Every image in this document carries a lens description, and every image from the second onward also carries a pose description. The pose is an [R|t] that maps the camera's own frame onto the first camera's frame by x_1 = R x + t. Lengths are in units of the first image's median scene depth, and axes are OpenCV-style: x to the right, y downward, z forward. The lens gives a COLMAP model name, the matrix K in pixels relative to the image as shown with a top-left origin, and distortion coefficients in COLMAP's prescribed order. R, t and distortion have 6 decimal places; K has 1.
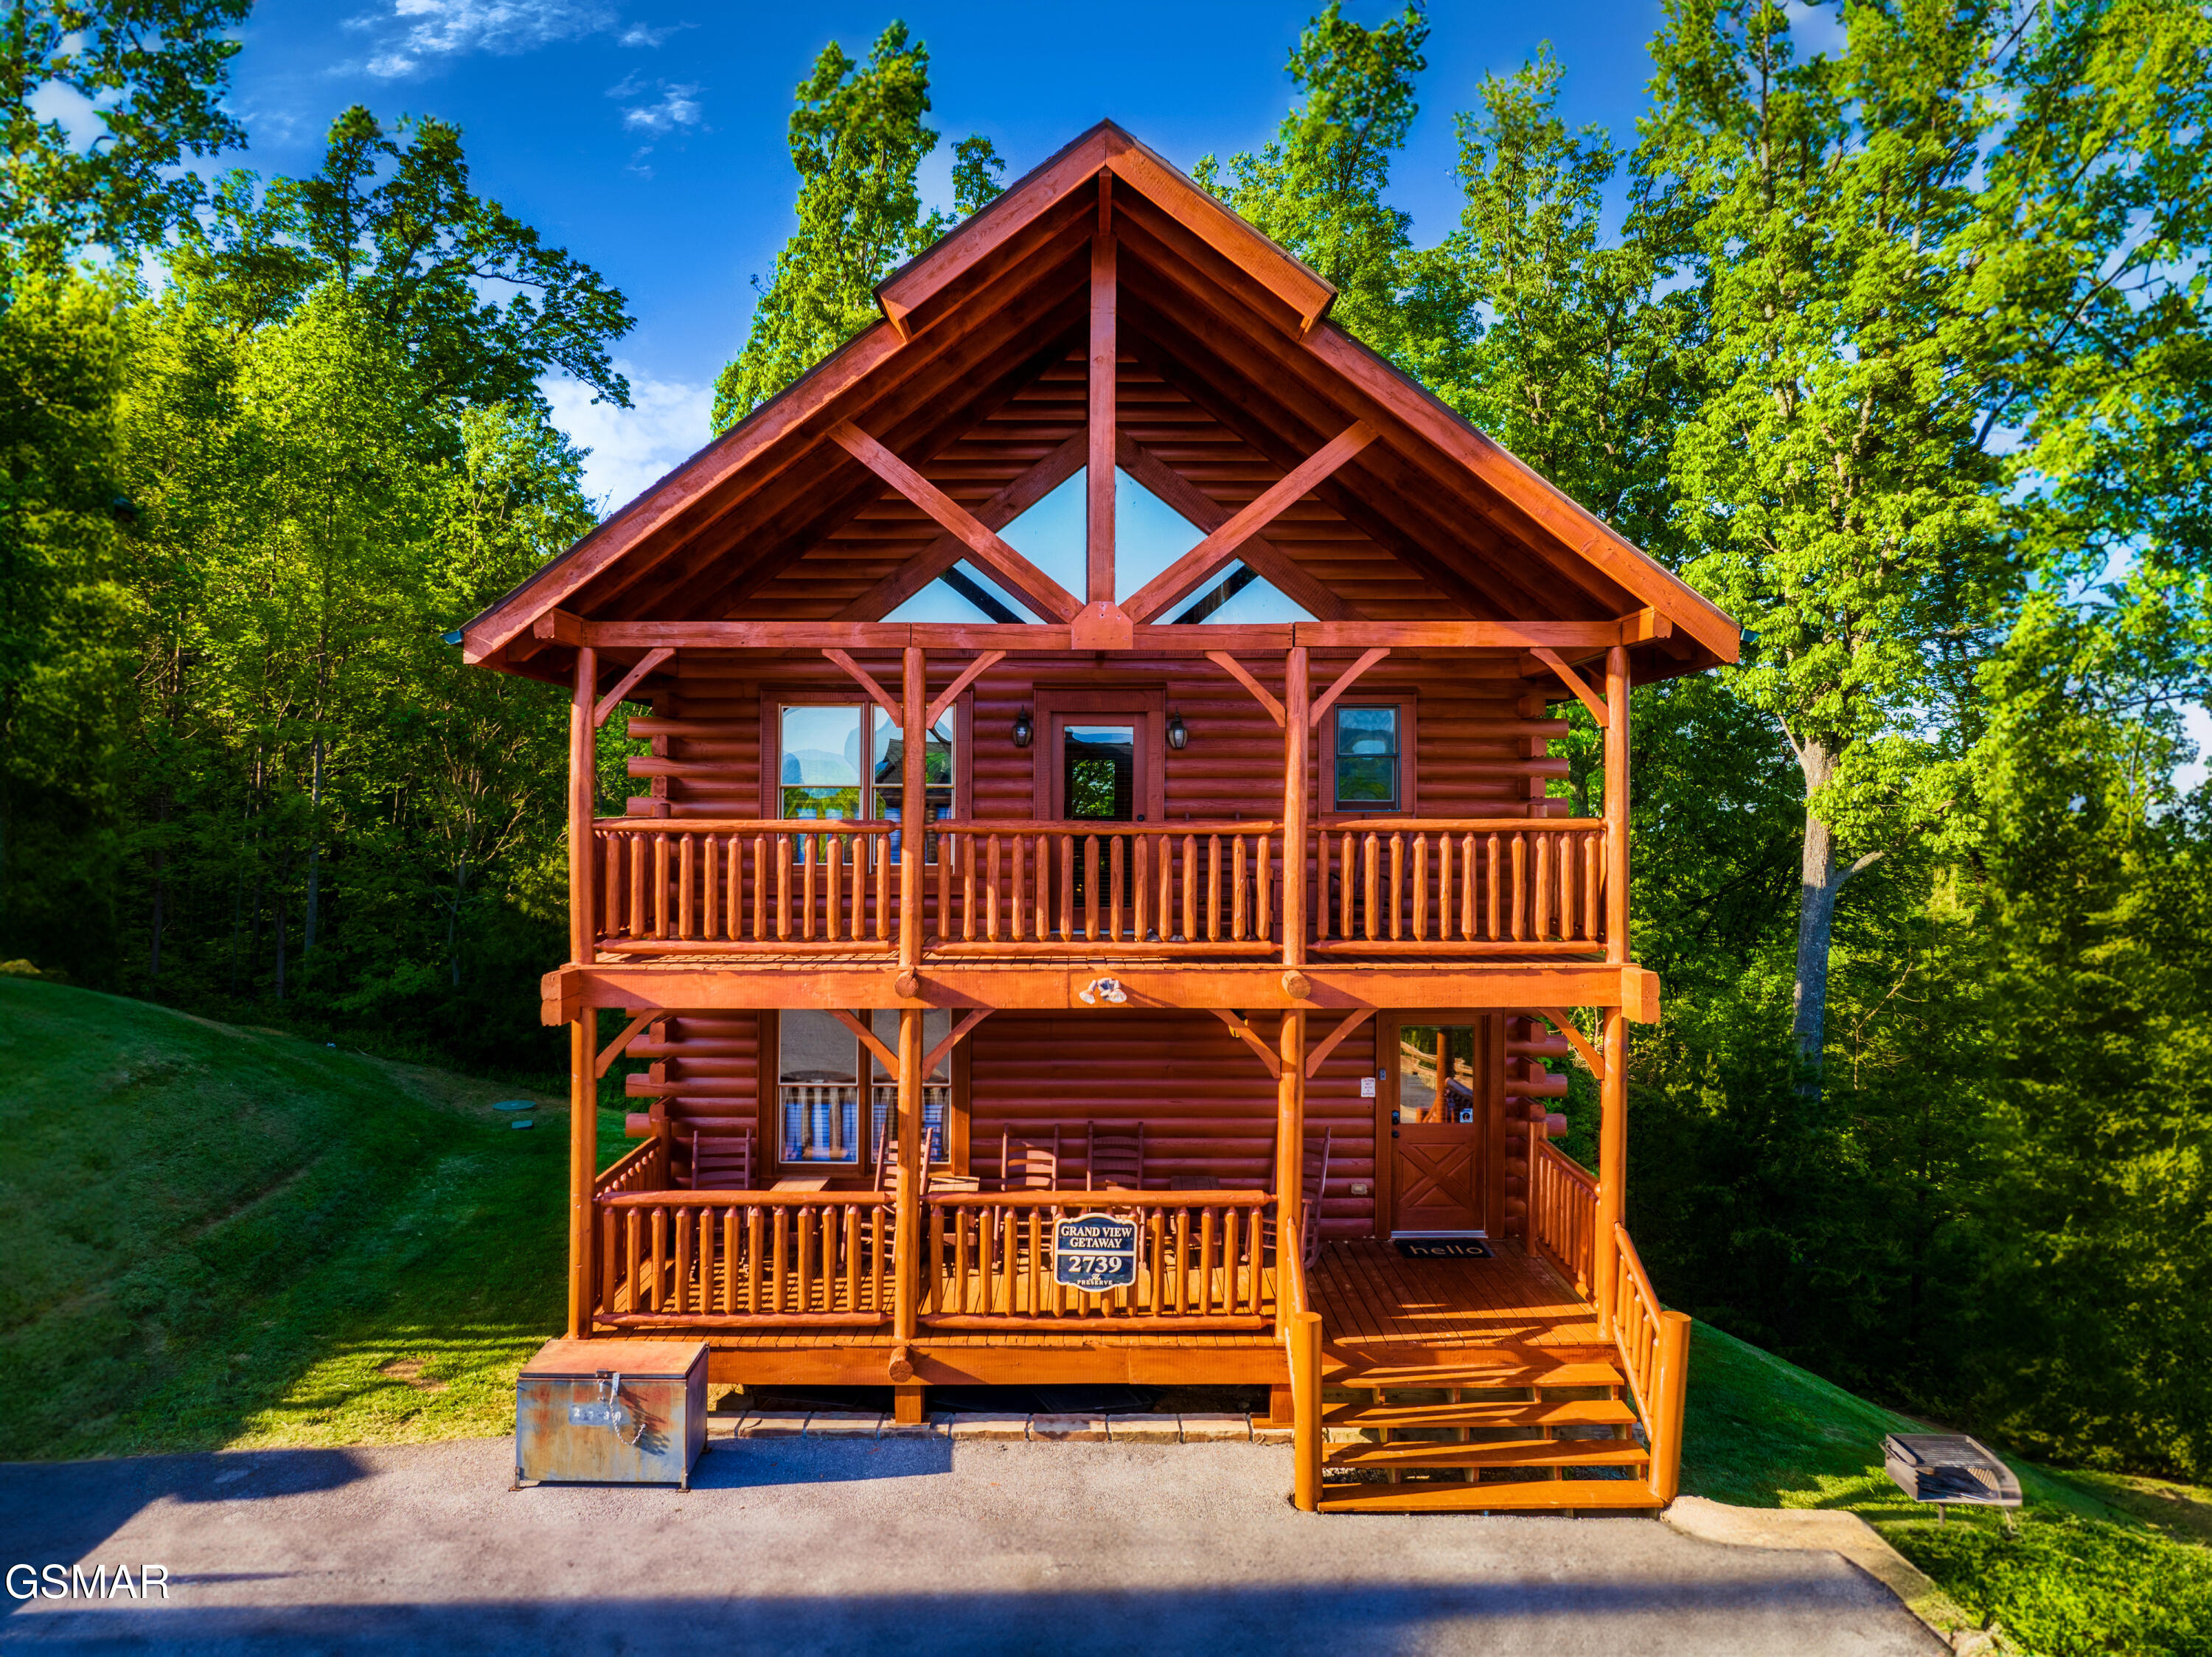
lens RADIAL K [[1354.0, 0, 1108.7], [0, 1354.0, 802.0], [0, 0, 1]] dist [-0.040951, 0.002161]
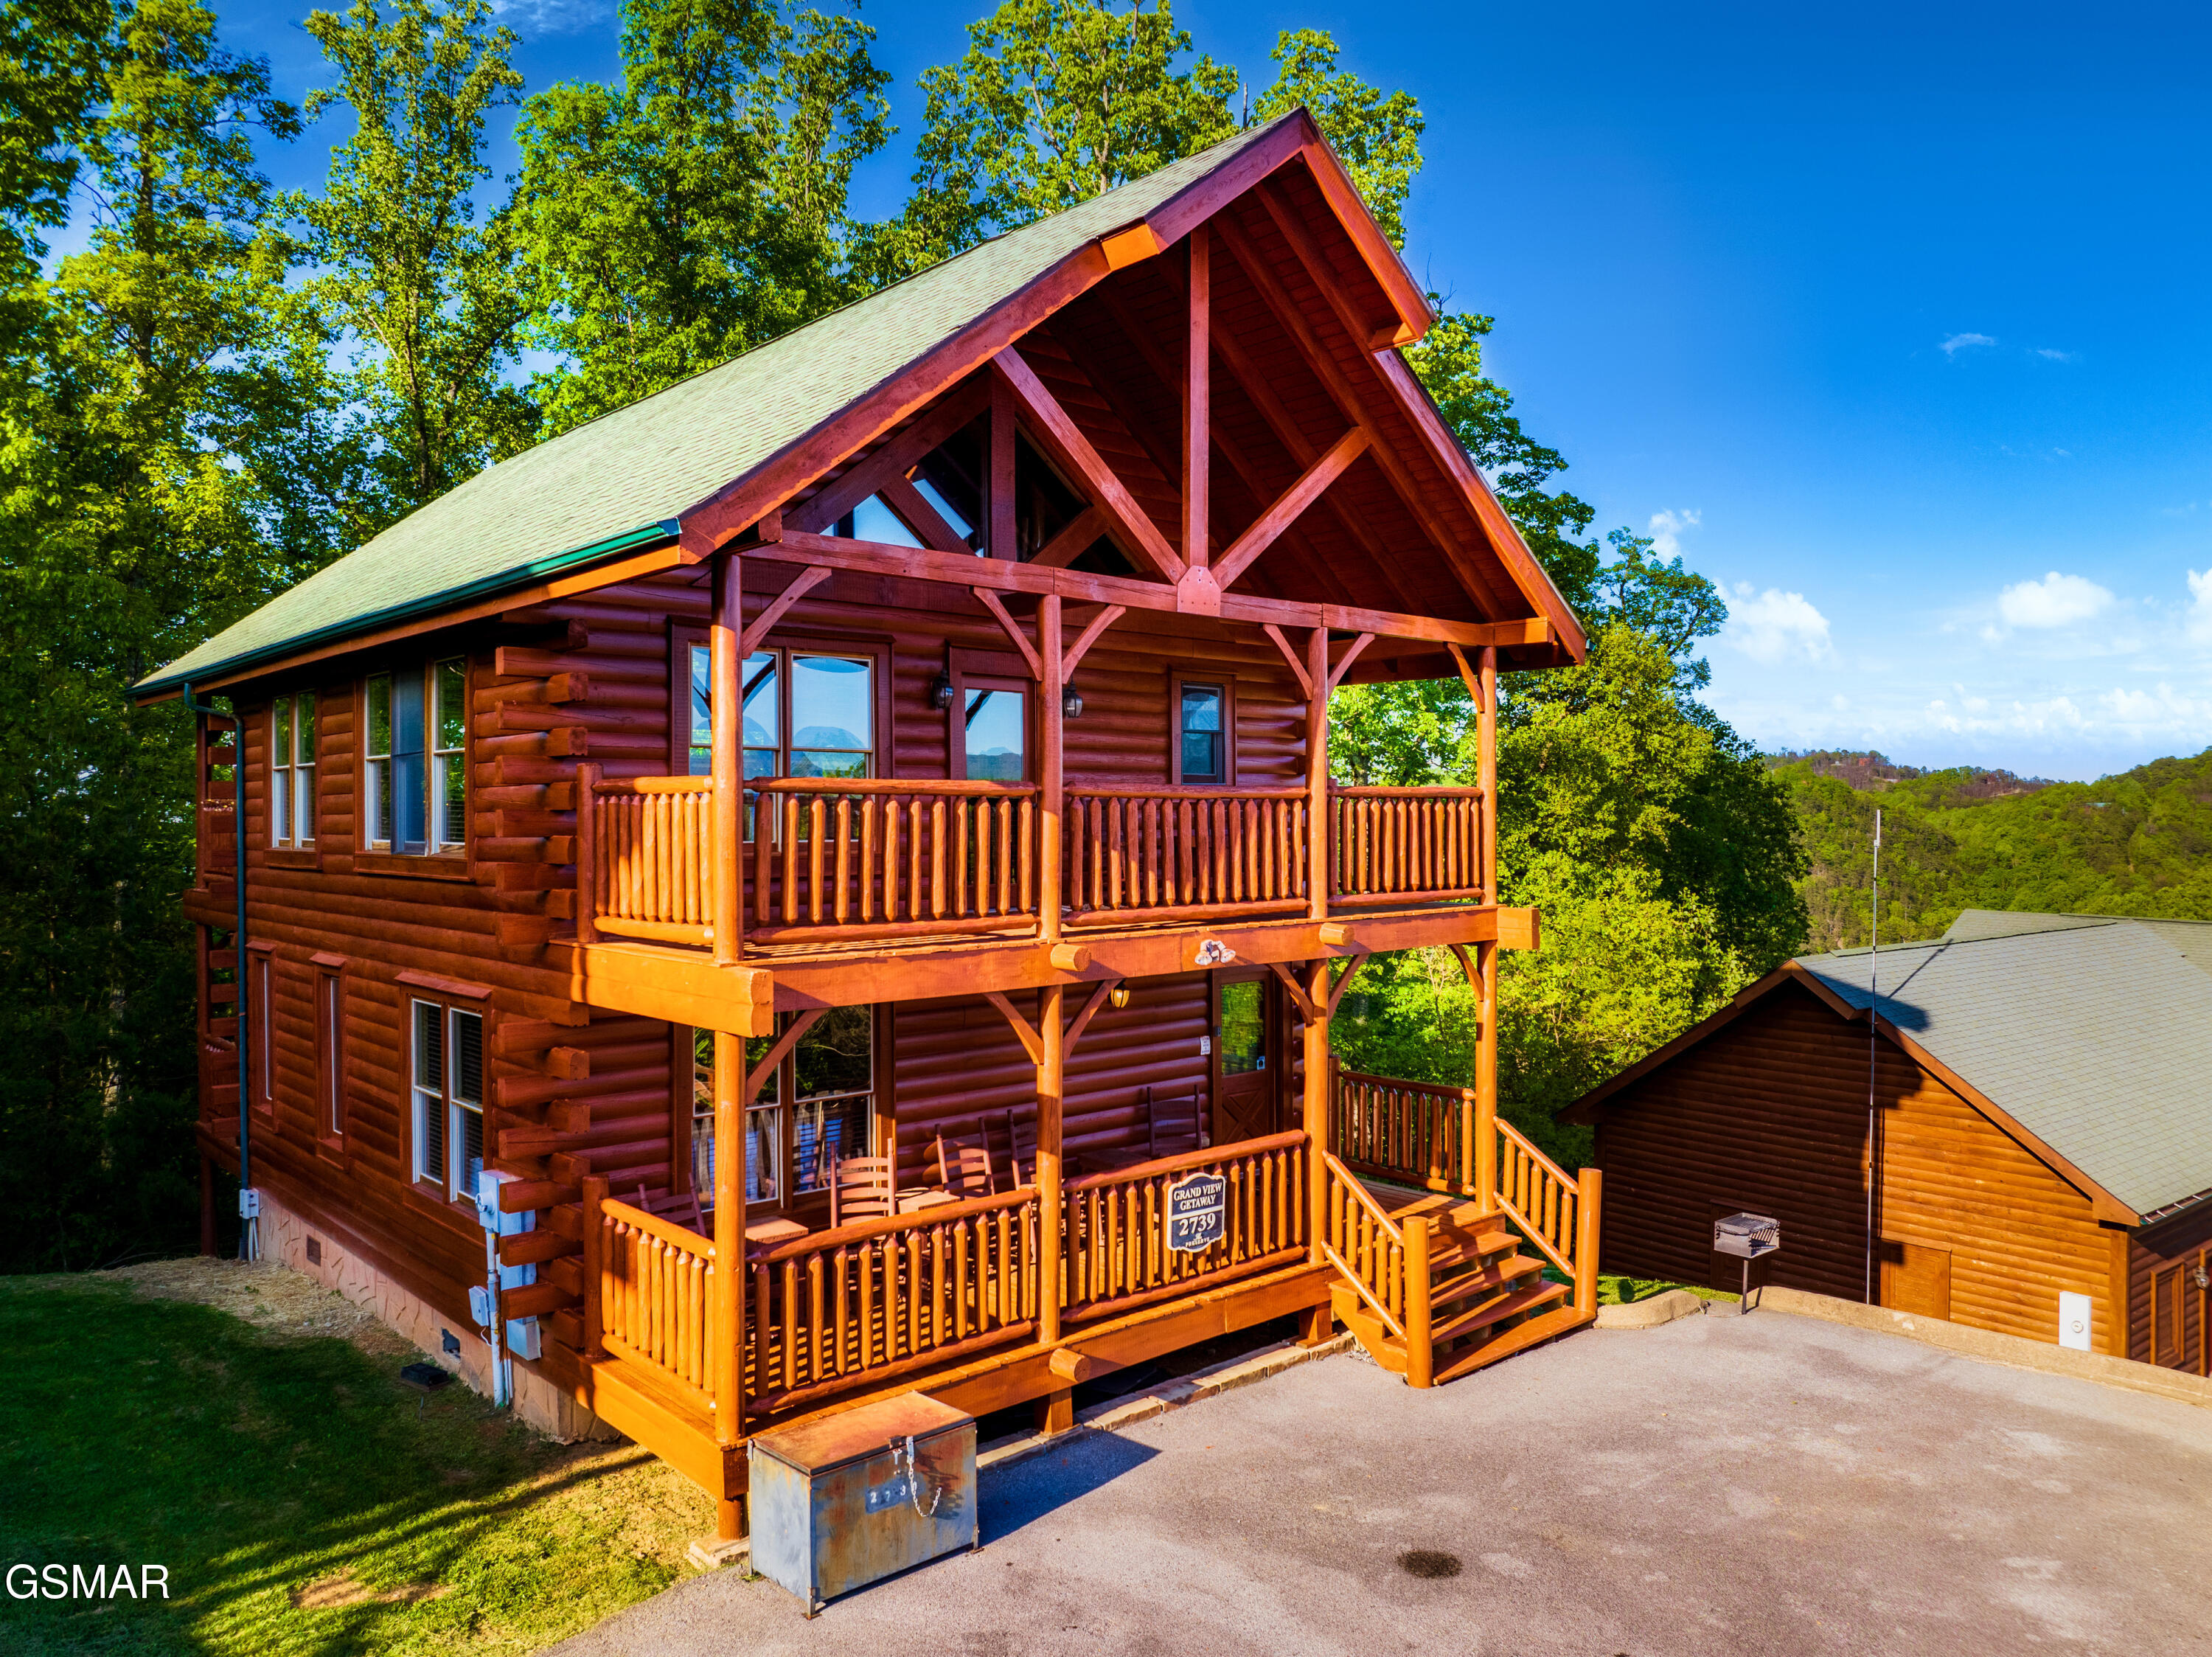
lens RADIAL K [[1551.2, 0, 1106.0], [0, 1551.2, 828.5], [0, 0, 1]] dist [-0.054894, 0.034682]
pose [[0.746040, -0.009593, 0.665832, -0.828306], [-0.000466, 0.999888, 0.014928, 0.029808], [-0.665901, -0.011447, 0.745952, 0.186544]]
